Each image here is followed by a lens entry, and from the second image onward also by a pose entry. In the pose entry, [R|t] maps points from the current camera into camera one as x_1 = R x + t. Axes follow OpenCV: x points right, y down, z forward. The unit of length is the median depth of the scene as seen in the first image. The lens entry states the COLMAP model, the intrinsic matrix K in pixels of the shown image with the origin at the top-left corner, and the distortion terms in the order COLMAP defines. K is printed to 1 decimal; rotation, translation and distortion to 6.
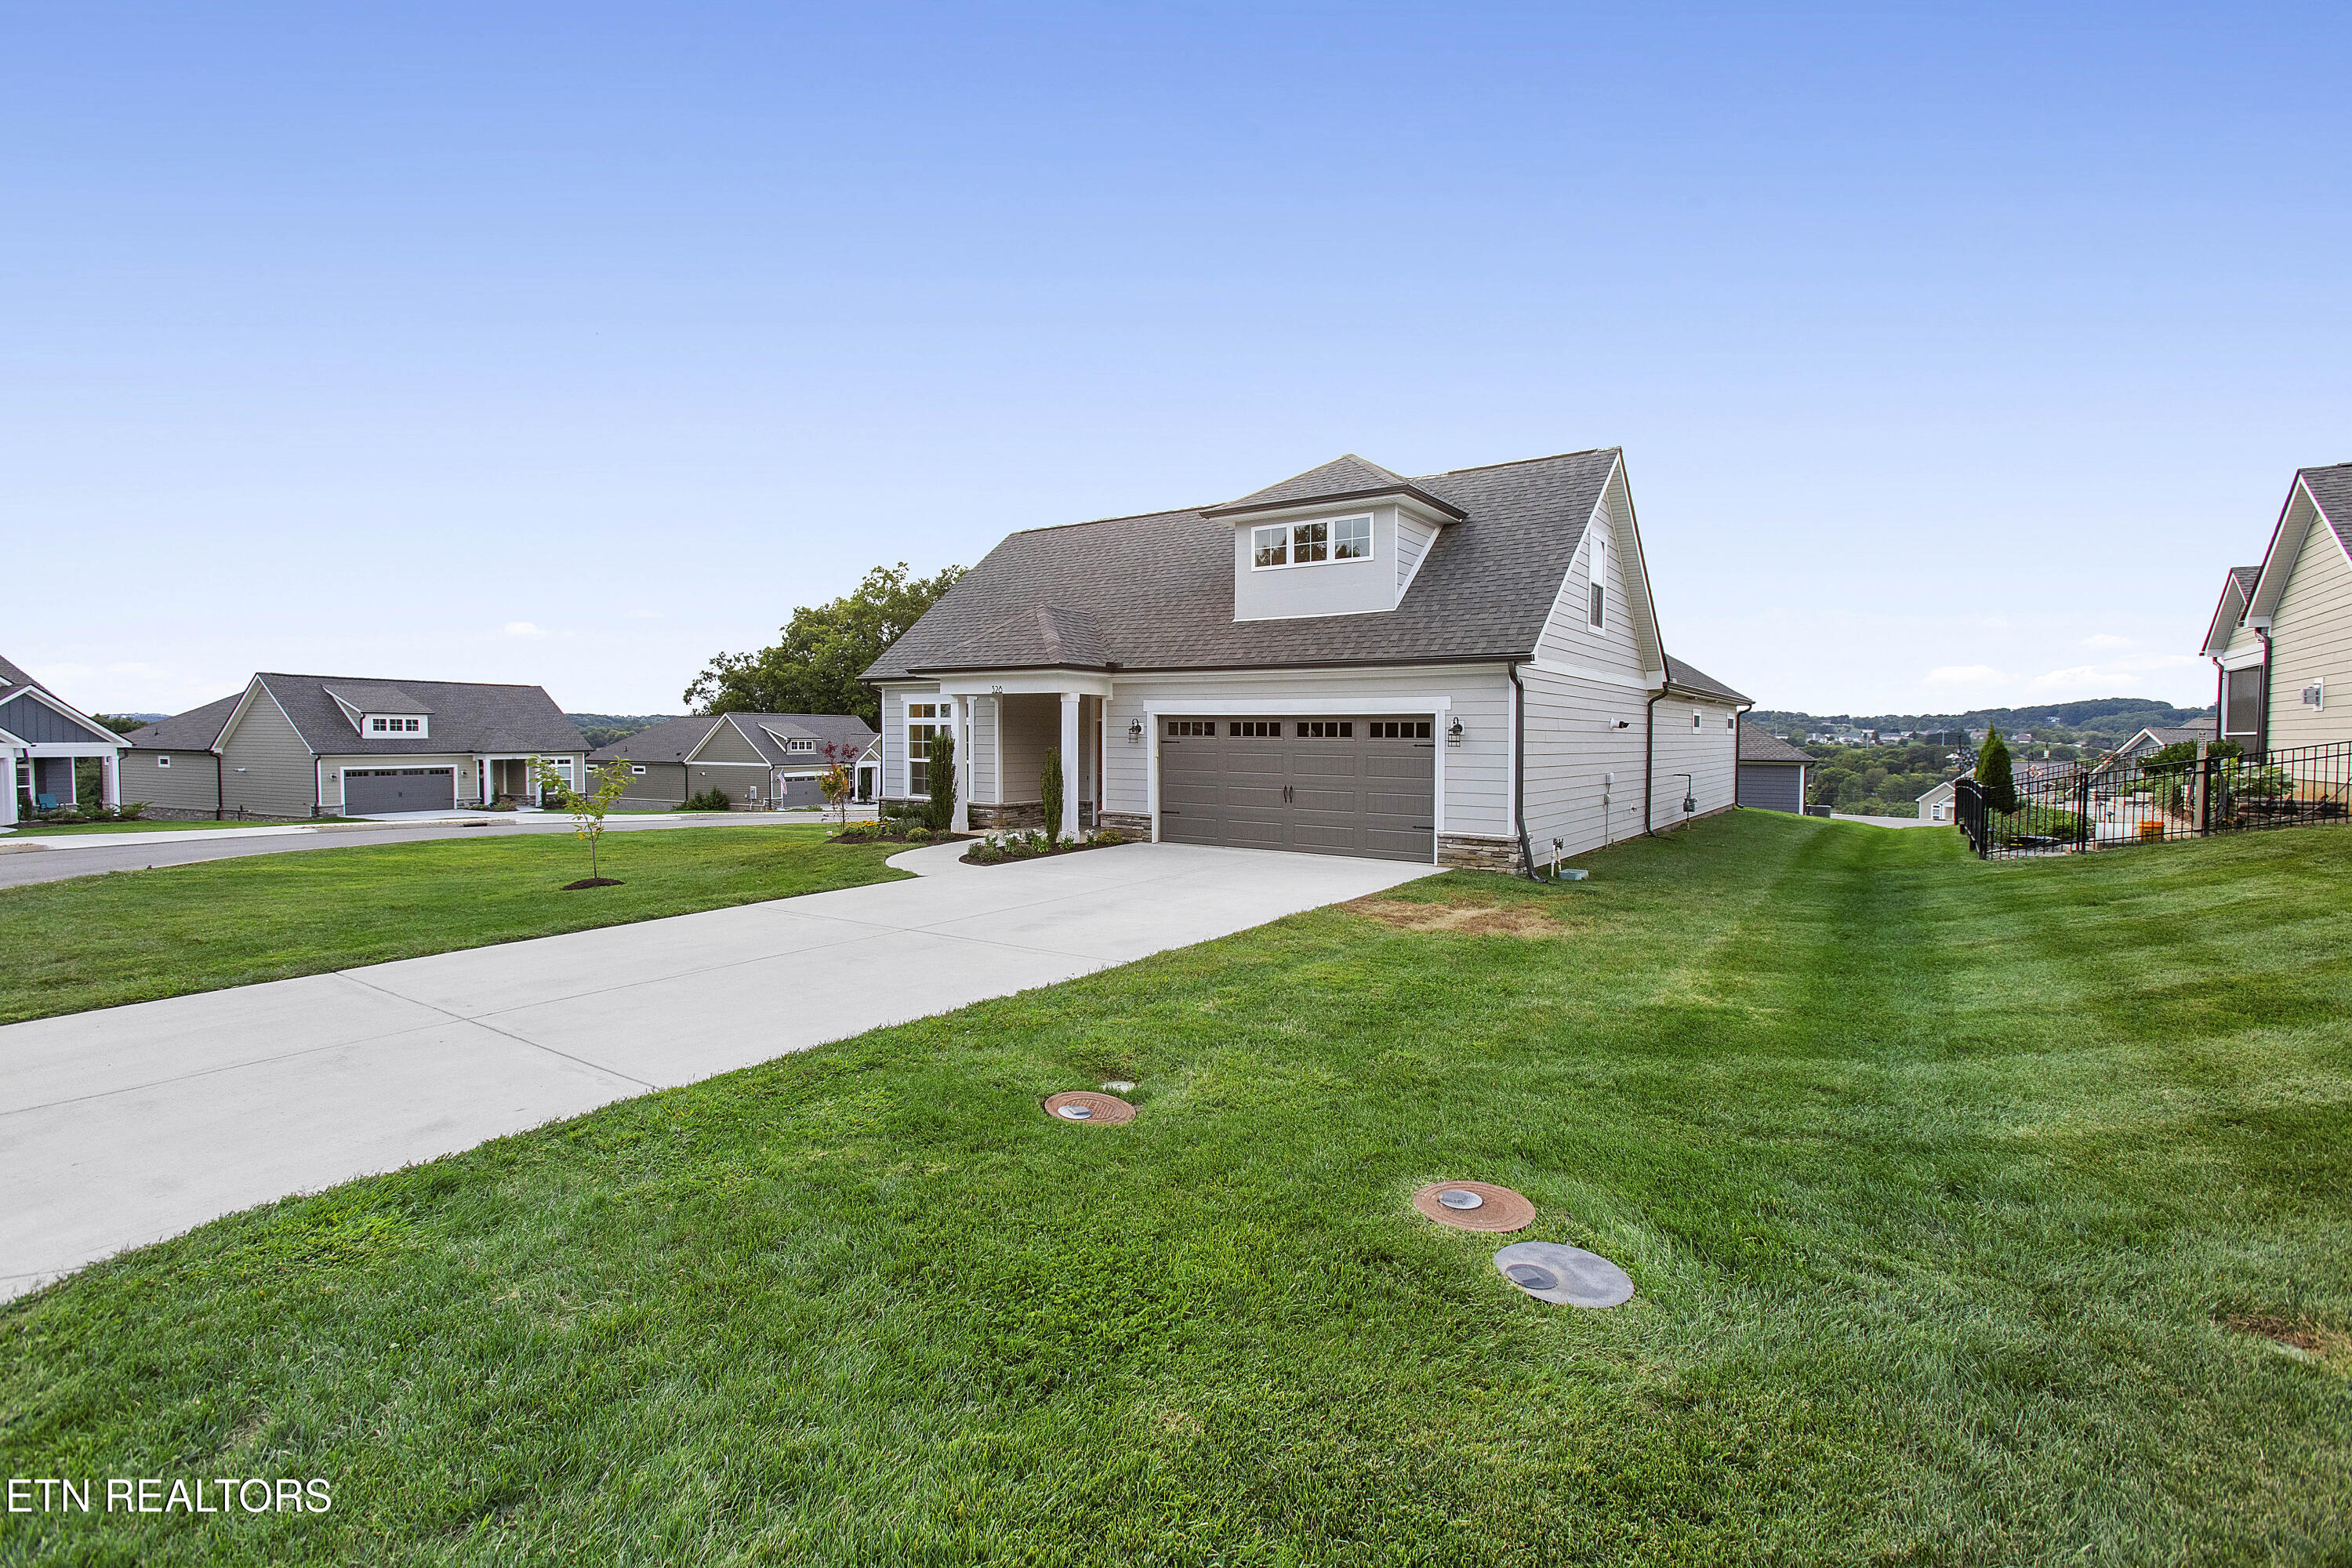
lens RADIAL K [[1052.7, 0, 1081.3], [0, 1052.7, 745.3], [0, 0, 1]] dist [0.001234, 0.000433]
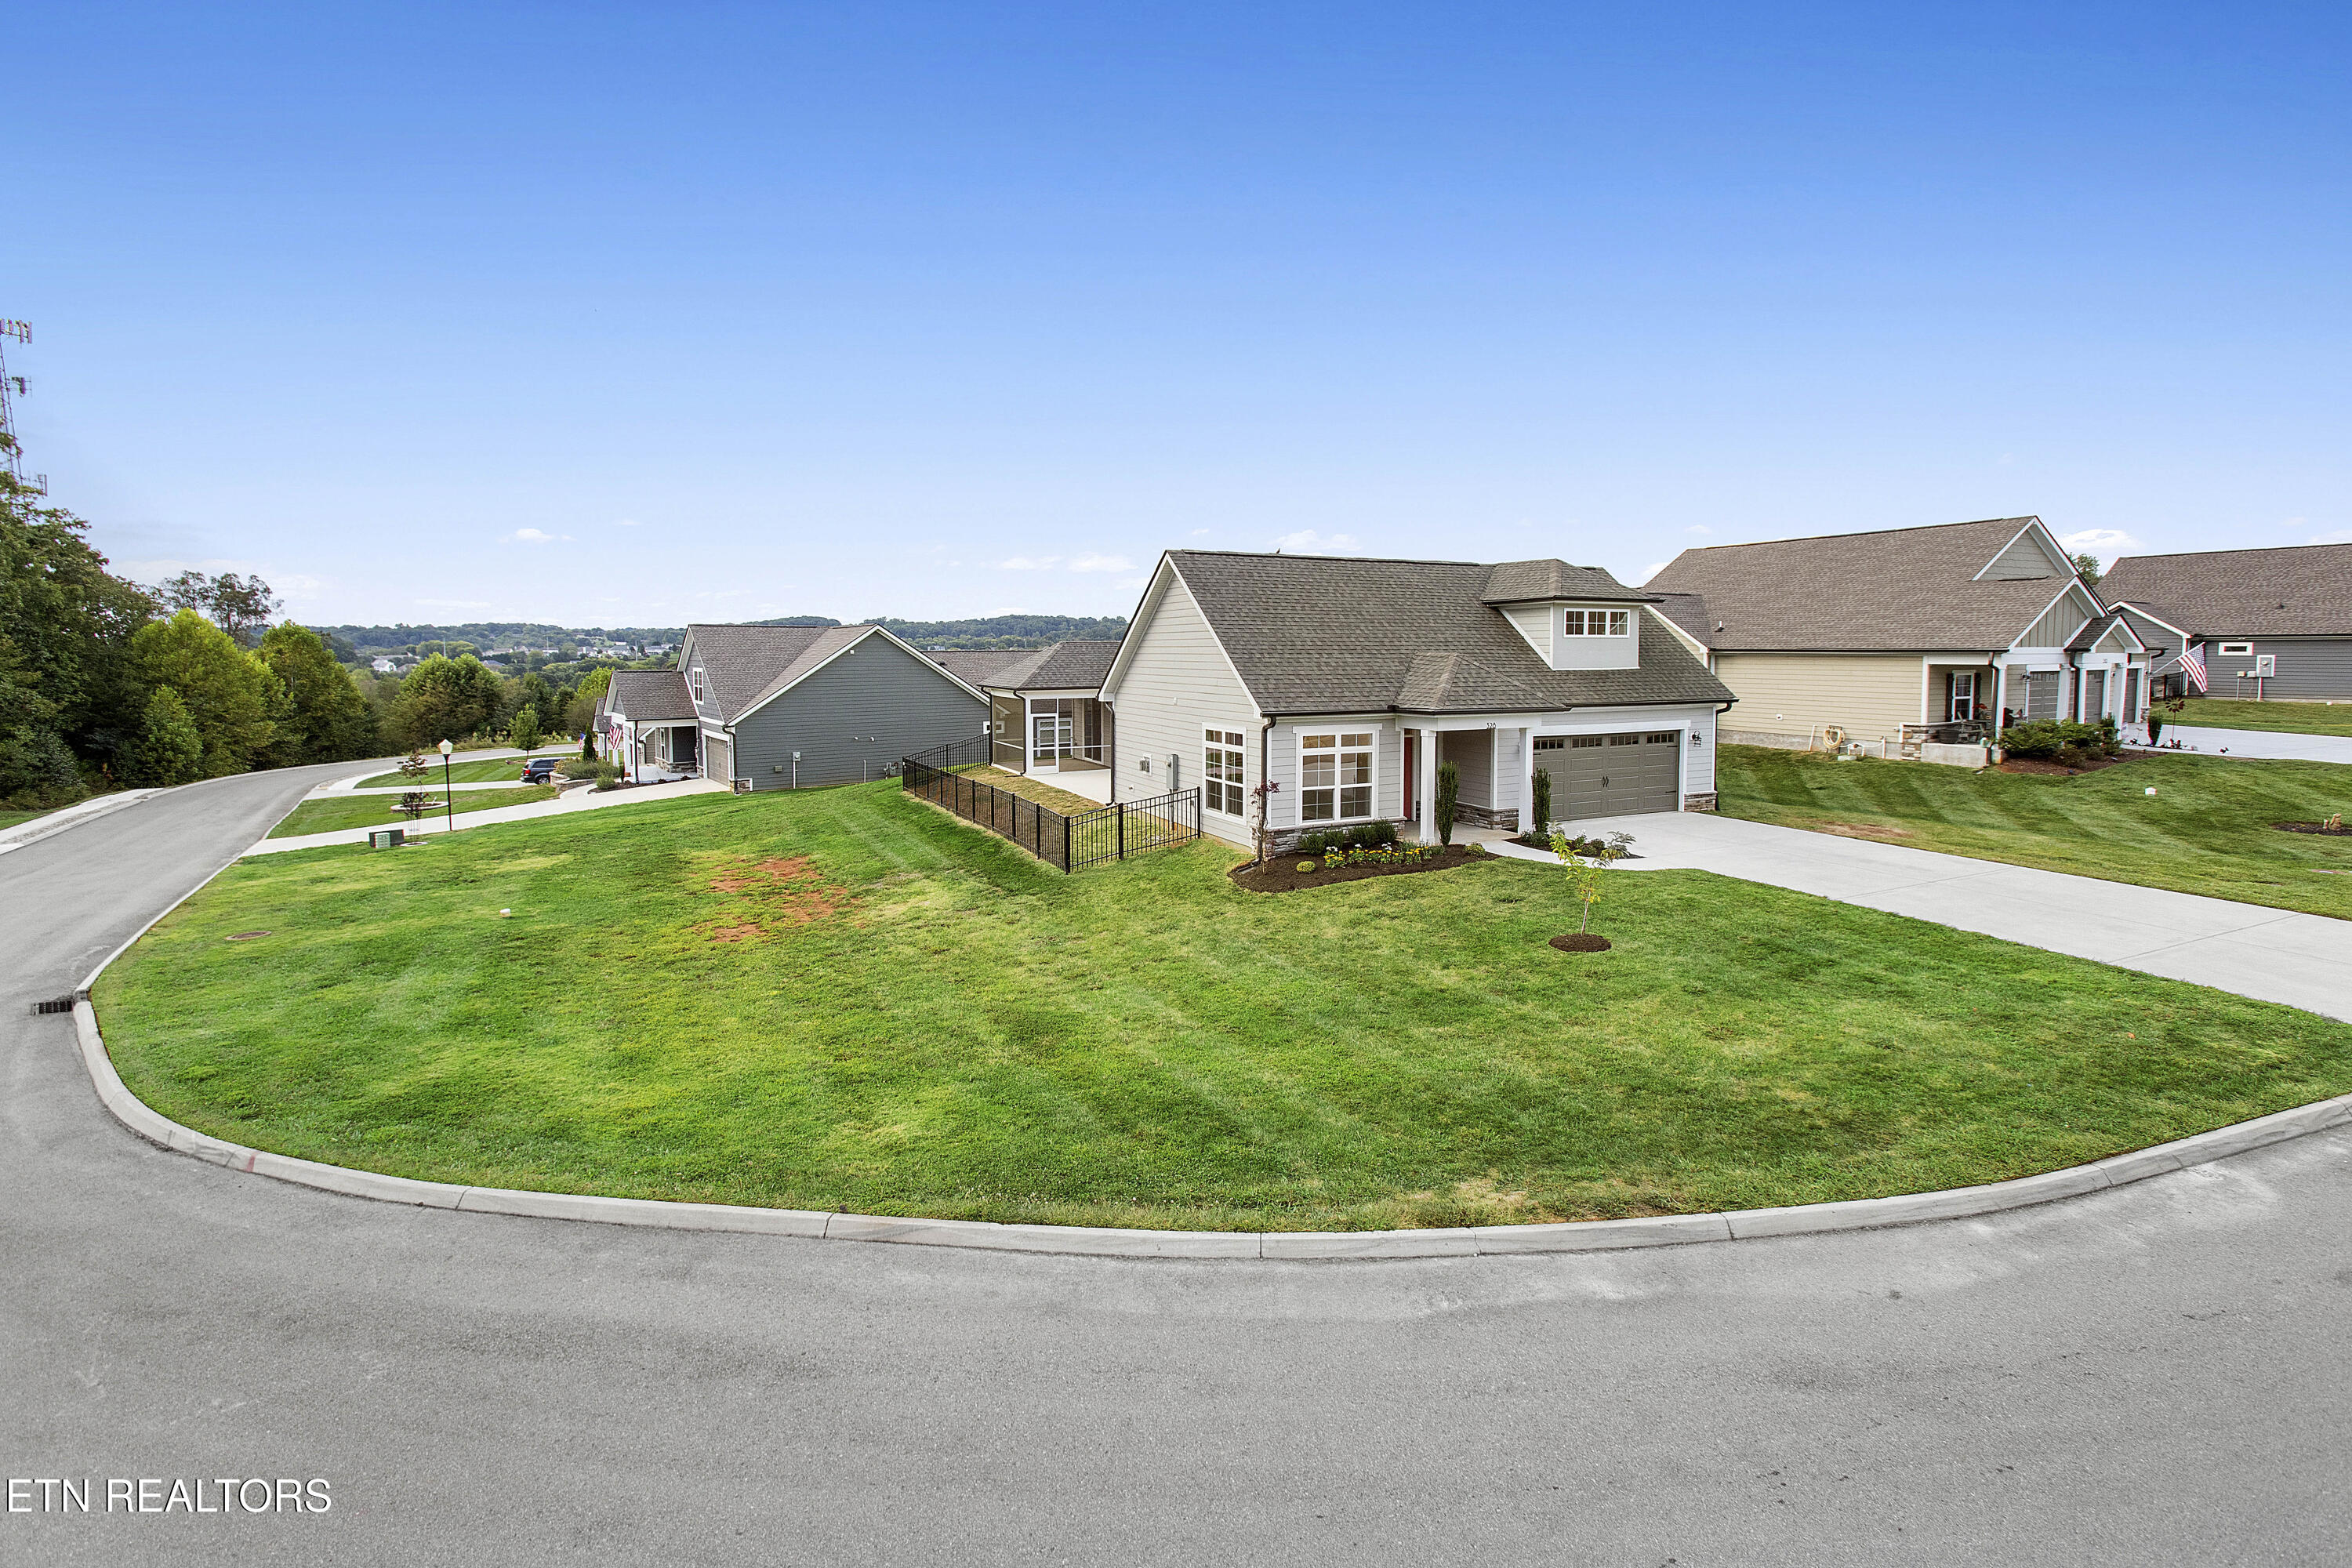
lens RADIAL K [[1052.7, 0, 1081.3], [0, 1052.7, 745.3], [0, 0, 1]] dist [0.001234, 0.000433]
pose [[0.485116, -0.084552, 0.870353, -1.510094], [0.029503, 0.996330, 0.080346, -0.154036], [-0.873952, -0.013299, 0.485830, 0.879977]]
